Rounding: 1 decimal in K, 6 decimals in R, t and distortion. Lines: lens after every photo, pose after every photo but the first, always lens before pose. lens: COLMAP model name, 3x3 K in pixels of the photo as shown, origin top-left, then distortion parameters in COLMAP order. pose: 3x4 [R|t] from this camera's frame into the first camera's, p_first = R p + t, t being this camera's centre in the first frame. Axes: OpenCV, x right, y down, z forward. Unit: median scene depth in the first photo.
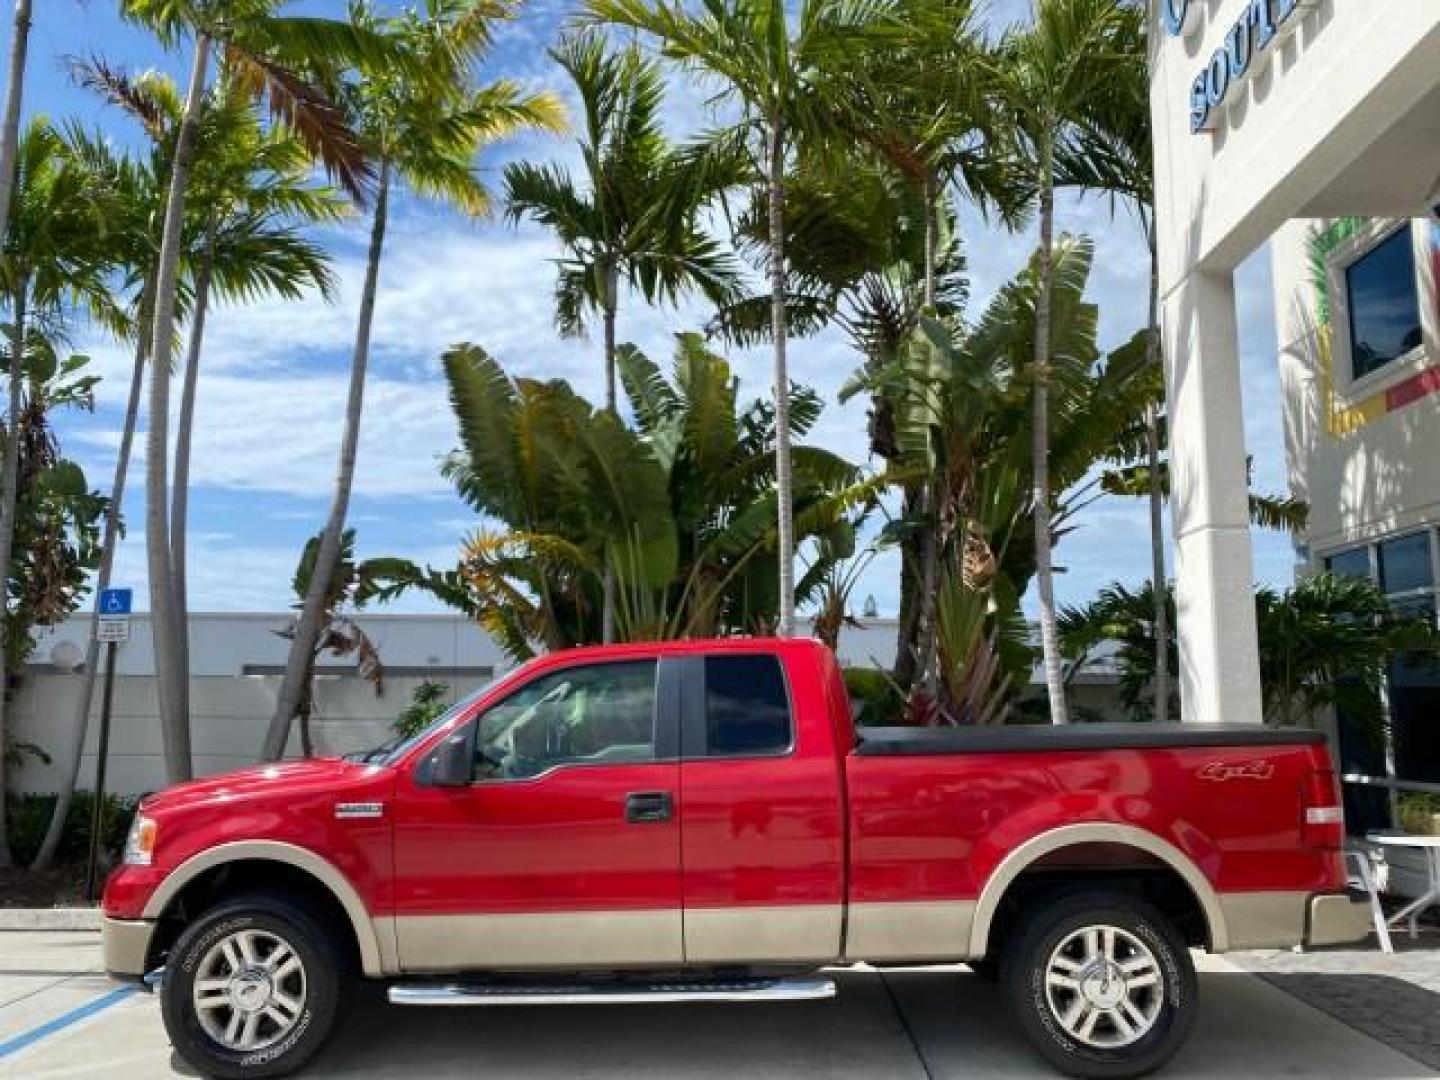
lens RADIAL K [[1108.8, 0, 716.3], [0, 1108.8, 530.2], [0, 0, 1]] dist [-0.001338, 0.001879]
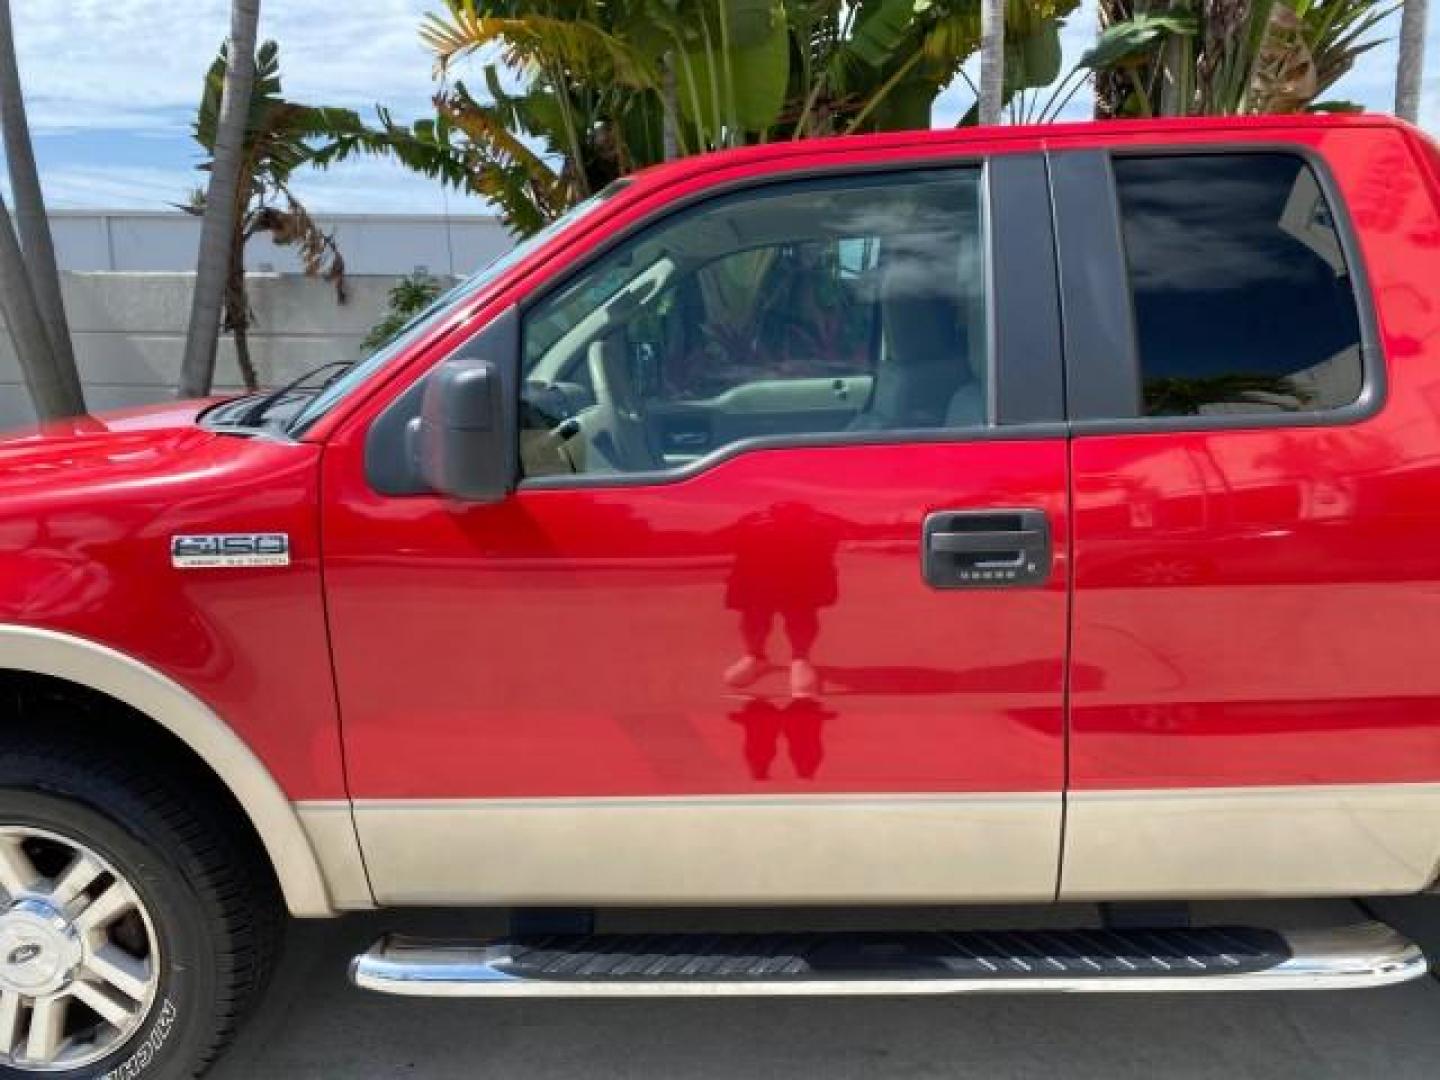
lens RADIAL K [[1106.2, 0, 724.6], [0, 1106.2, 544.7], [0, 0, 1]] dist [0.002985, -0.001982]
pose [[0.999940, 0.000510, 0.010915, -0.101676], [-0.004216, 0.939539, 0.342415, 0.077627], [-0.010080, -0.342441, 0.939485, 0.421364]]
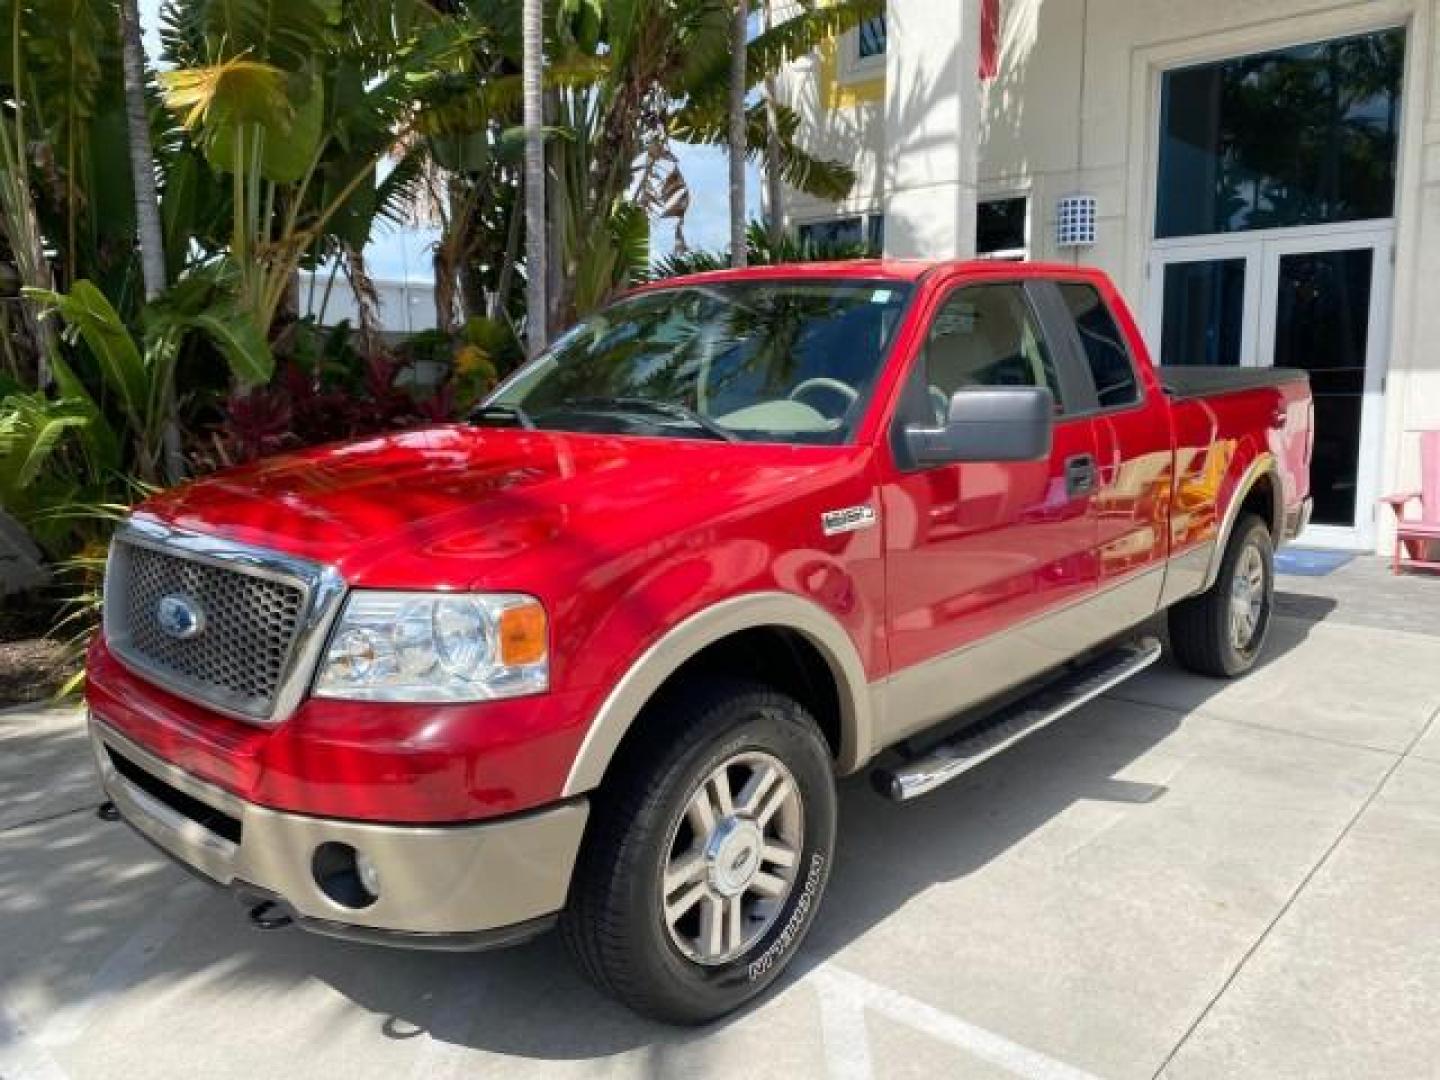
lens RADIAL K [[1118.6, 0, 719.8], [0, 1118.6, 538.5], [0, 0, 1]] dist [-0.000910, -0.004963]
pose [[0.643624, -0.119866, 0.755897, -0.535252], [-0.111034, 0.962586, 0.247183, 0.084263], [-0.757245, -0.243023, 0.606234, 0.463930]]
